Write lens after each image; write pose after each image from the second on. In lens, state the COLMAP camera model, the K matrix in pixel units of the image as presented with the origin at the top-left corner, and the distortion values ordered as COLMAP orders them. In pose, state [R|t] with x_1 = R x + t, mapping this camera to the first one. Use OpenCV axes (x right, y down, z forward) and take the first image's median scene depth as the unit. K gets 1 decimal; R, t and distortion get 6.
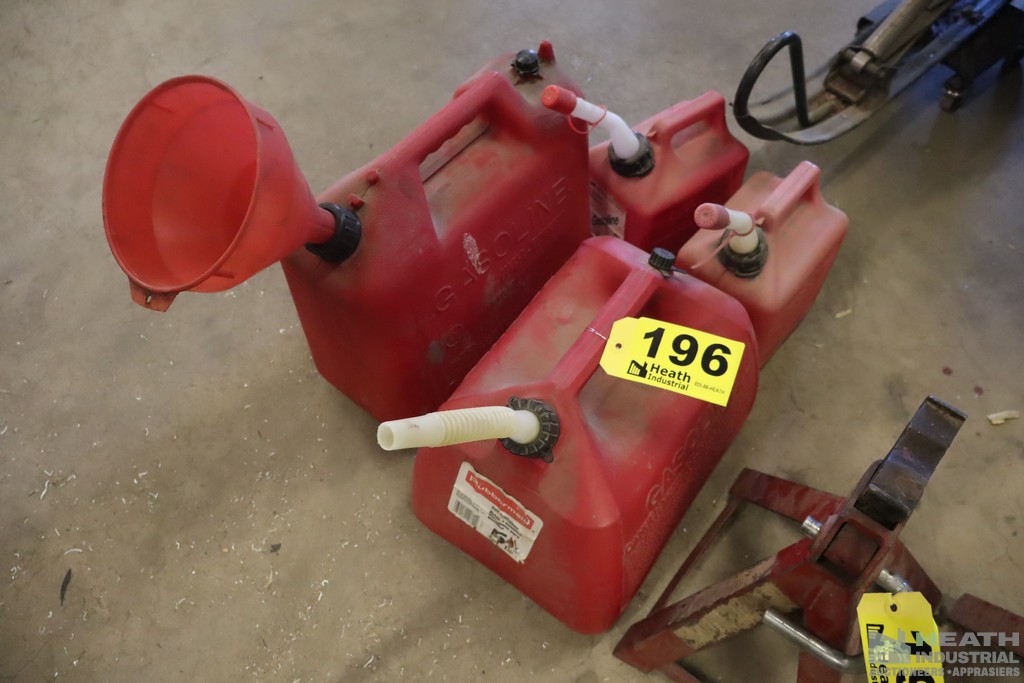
lens RADIAL K [[868.6, 0, 512.0], [0, 868.6, 341.5], [0, 0, 1]] dist [-0.007340, 0.021902]
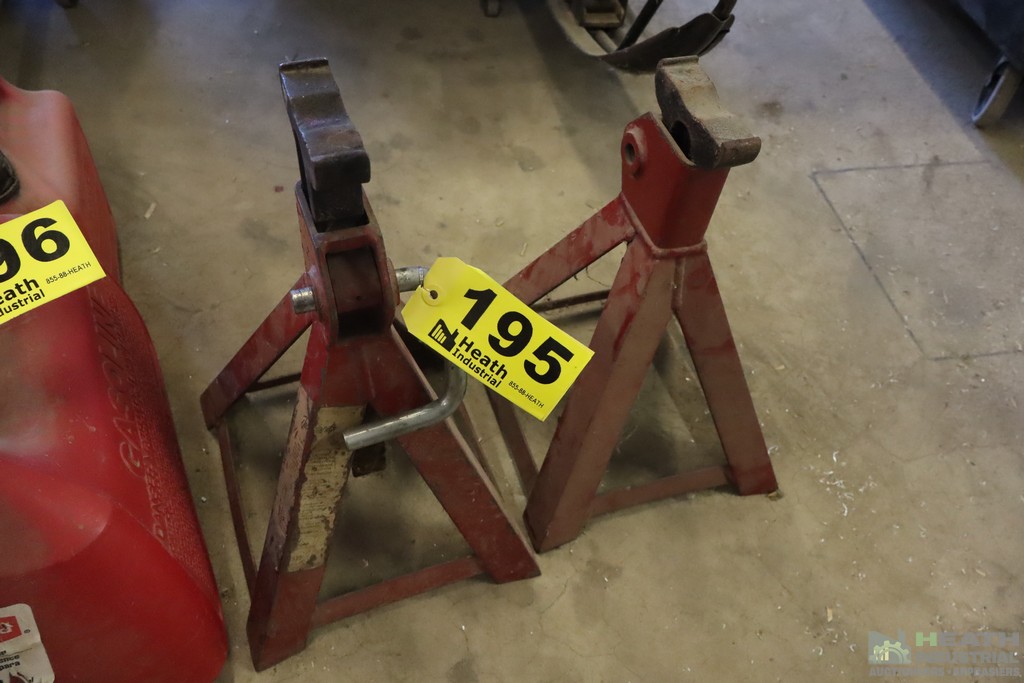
lens RADIAL K [[868.6, 0, 512.0], [0, 868.6, 341.5], [0, 0, 1]] dist [-0.007340, 0.021902]
pose [[0.495468, -0.632975, 0.594856, -0.042741], [0.669326, 0.714698, 0.203001, 0.172994], [-0.553637, 0.297572, 0.777777, 0.248279]]
